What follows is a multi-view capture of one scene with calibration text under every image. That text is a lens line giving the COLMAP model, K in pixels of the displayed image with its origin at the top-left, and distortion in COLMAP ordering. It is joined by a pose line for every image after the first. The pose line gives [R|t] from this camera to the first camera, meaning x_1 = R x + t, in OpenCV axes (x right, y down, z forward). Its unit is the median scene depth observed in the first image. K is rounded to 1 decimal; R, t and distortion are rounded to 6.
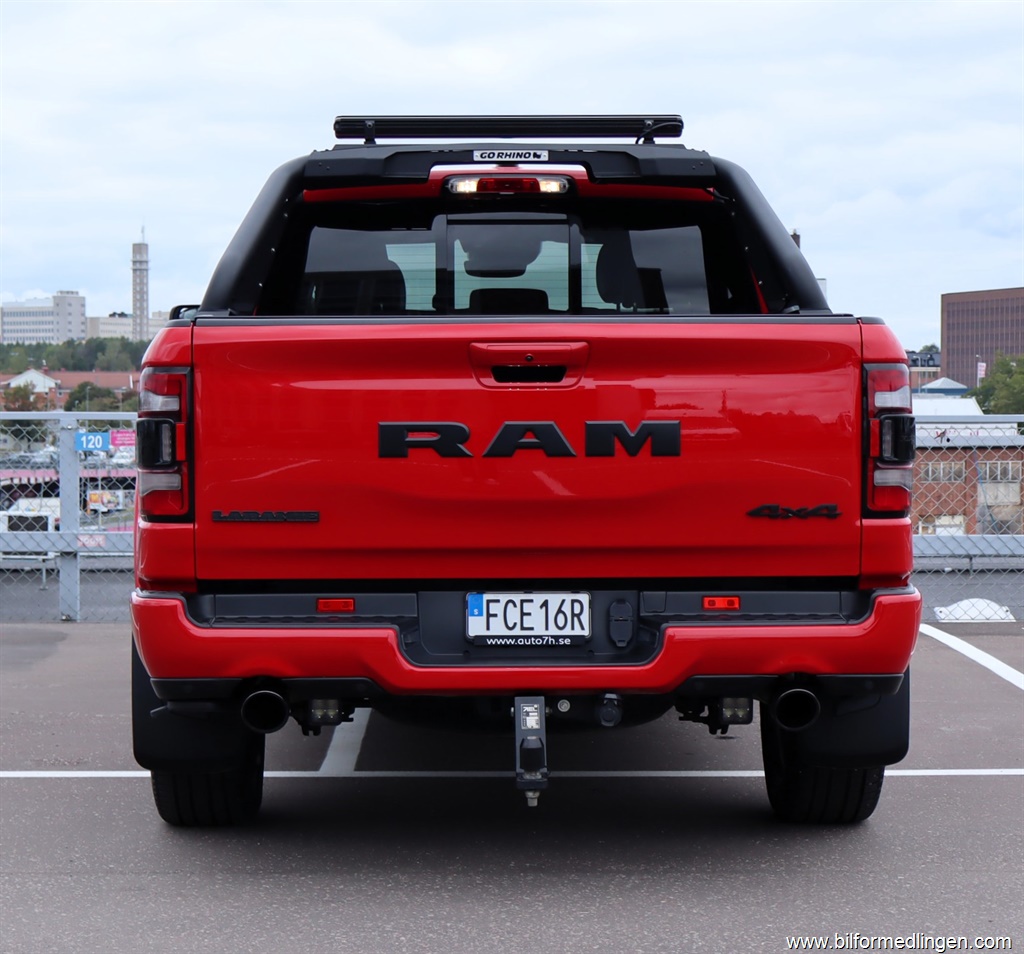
lens RADIAL K [[2713.9, 0, 512.0], [0, 2713.9, 477.0], [0, 0, 1]] dist [-0.023056, 0.866334]
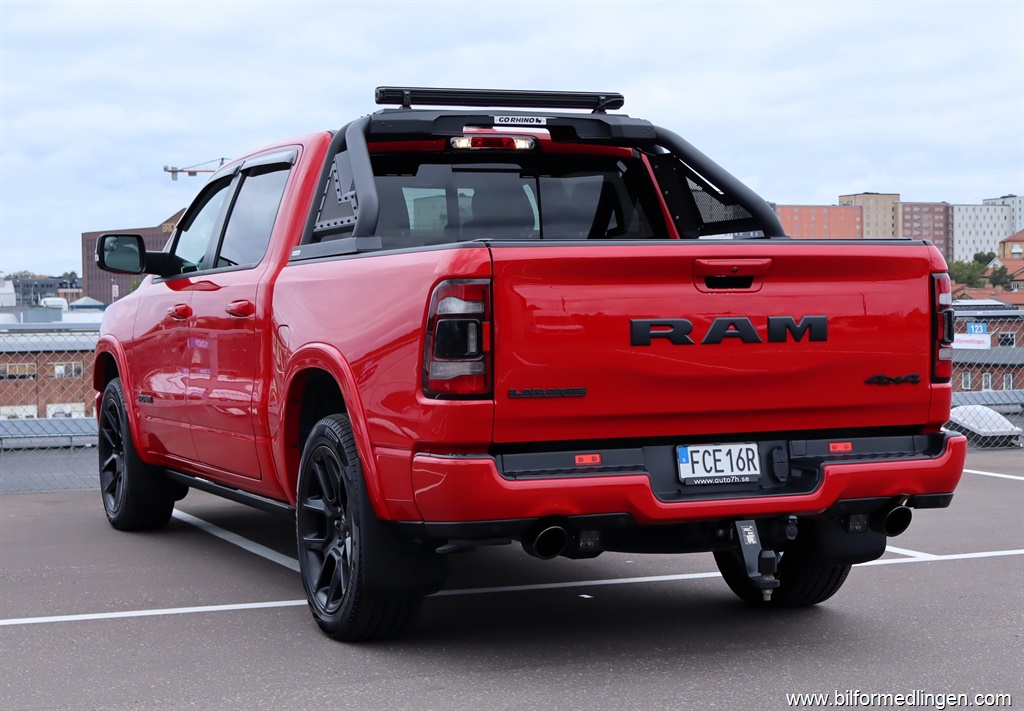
lens RADIAL K [[2074.9, 0, 512.0], [0, 2074.9, 355.5], [0, 0, 1]] dist [0.011742, -0.036037]
pose [[0.929597, -0.019761, 0.368046, -0.468858], [0.022846, 0.999731, -0.004027, 0.000178], [-0.367868, 0.012152, 0.929799, 0.077132]]
